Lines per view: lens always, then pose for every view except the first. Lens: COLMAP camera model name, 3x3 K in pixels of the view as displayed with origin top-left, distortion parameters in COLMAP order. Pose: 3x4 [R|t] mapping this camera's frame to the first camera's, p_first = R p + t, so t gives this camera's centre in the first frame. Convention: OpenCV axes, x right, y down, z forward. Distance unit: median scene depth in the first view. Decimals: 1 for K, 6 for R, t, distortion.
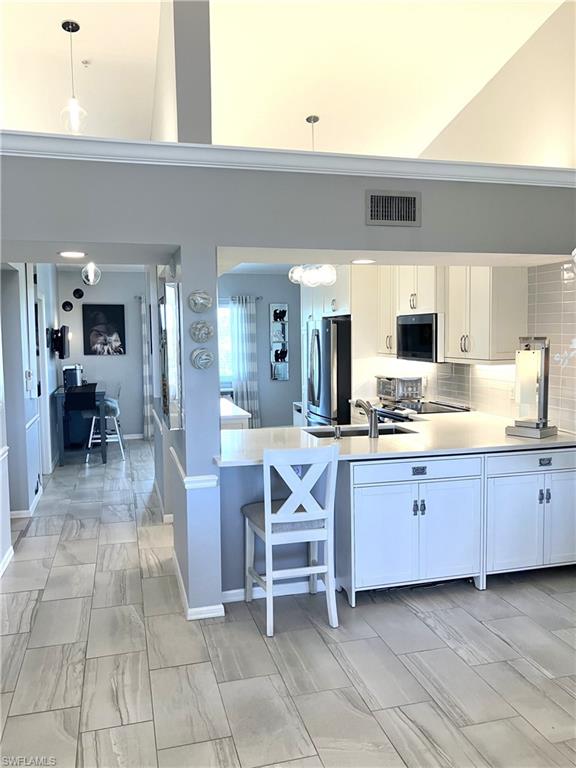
lens RADIAL K [[626.7, 0, 288.0], [0, 626.7, 384.0], [0, 0, 1]] dist [0.015365, 0.000318]
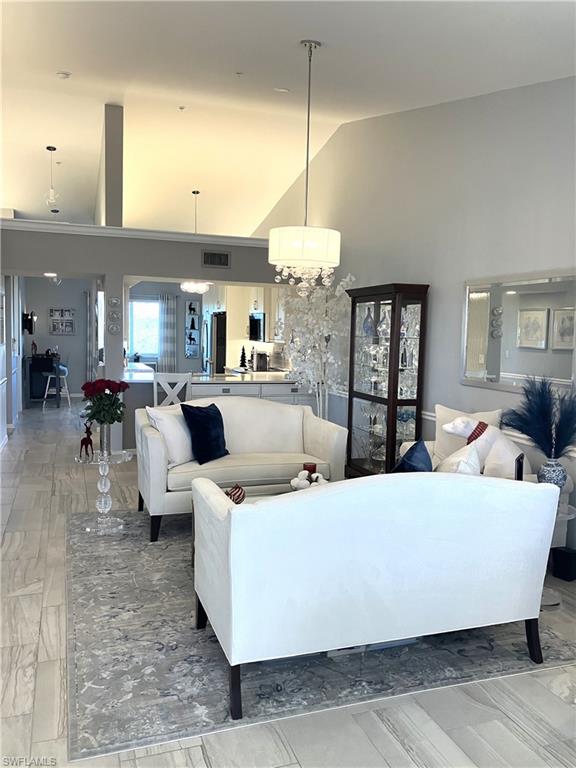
lens RADIAL K [[626.7, 0, 288.0], [0, 626.7, 384.0], [0, 0, 1]] dist [0.015365, 0.000318]
pose [[0.996050, 0.030314, 0.083458, 0.153976], [-0.030701, 0.999523, 0.003351, 0.067258], [-0.083316, -0.005900, 0.996506, -0.650435]]
